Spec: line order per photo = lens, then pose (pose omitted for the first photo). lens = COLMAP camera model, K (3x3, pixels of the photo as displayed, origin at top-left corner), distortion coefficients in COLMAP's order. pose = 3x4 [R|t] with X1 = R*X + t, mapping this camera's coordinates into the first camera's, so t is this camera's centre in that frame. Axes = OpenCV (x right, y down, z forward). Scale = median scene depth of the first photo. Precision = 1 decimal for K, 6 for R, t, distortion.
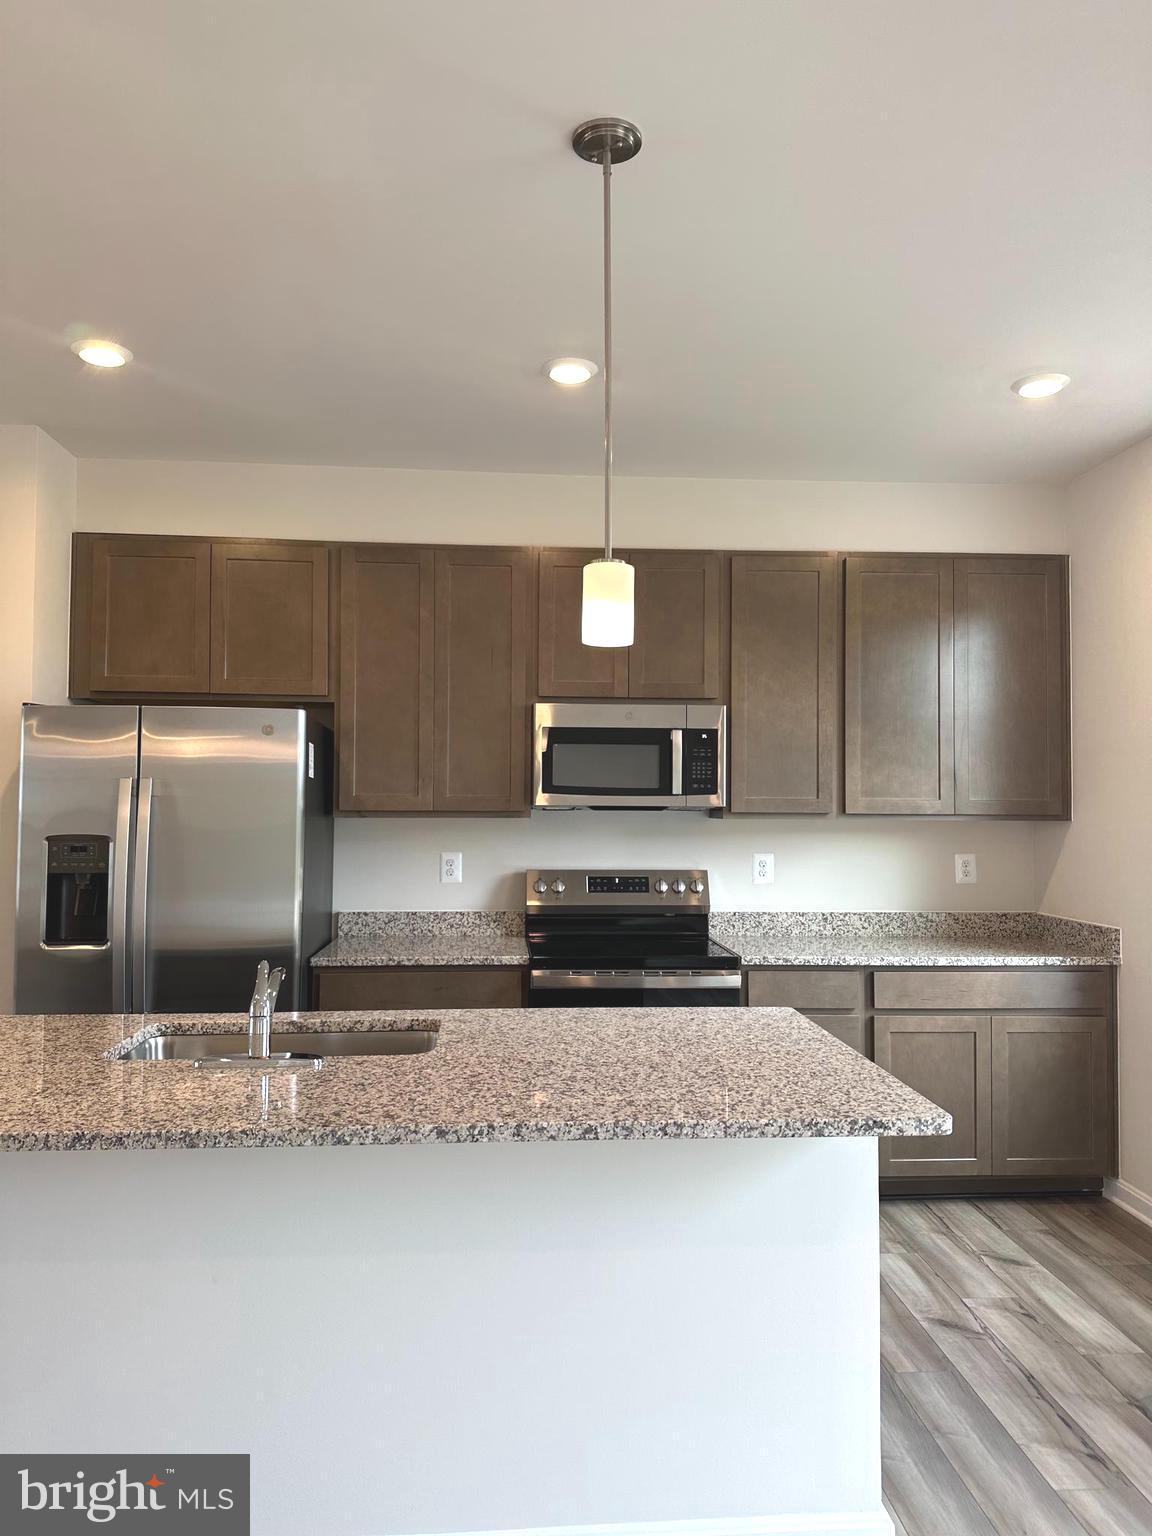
lens RADIAL K [[1067.8, 0, 576.0], [0, 1067.8, 768.0], [0, 0, 1]] dist [0.080752, -0.095021]
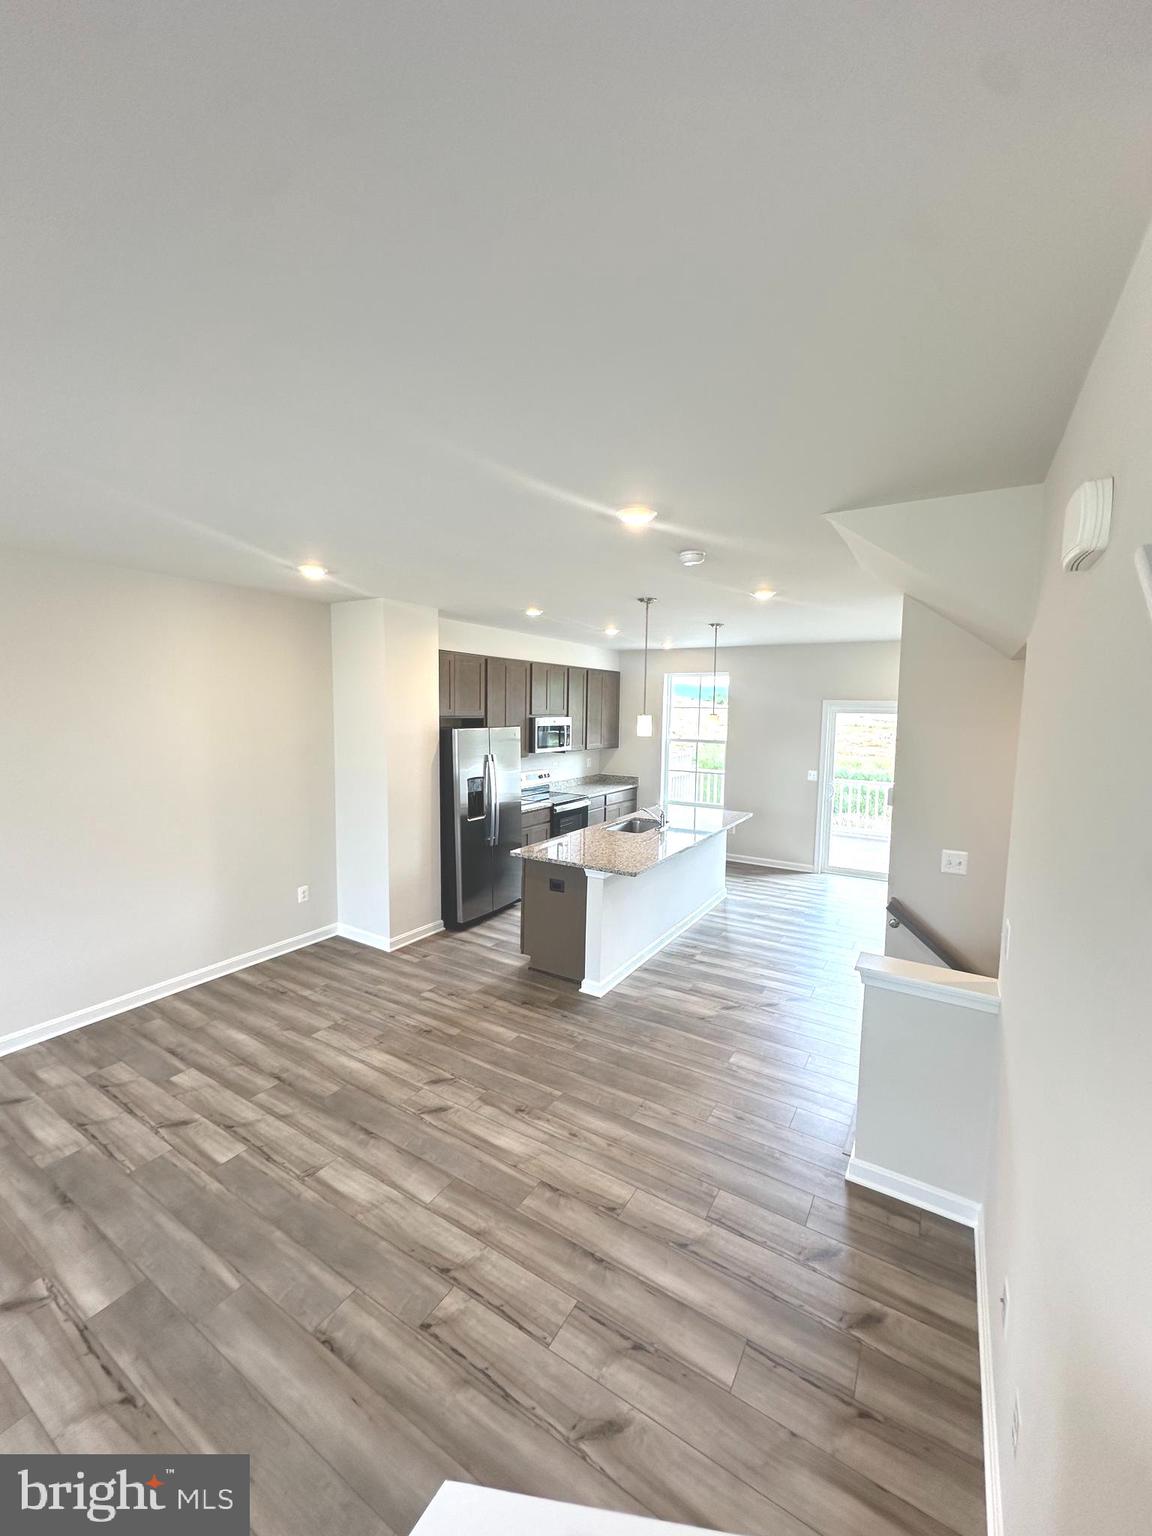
lens RADIAL K [[609.6, 0, 577.9], [0, 609.6, 765.1], [0, 0, 1]] dist [-0.000736, -0.000047]
pose [[0.577415, -0.075767, 0.812927, -1.455603], [-0.040661, 0.991780, 0.121318, -0.154377], [-0.815437, -0.103106, 0.569588, -0.051759]]
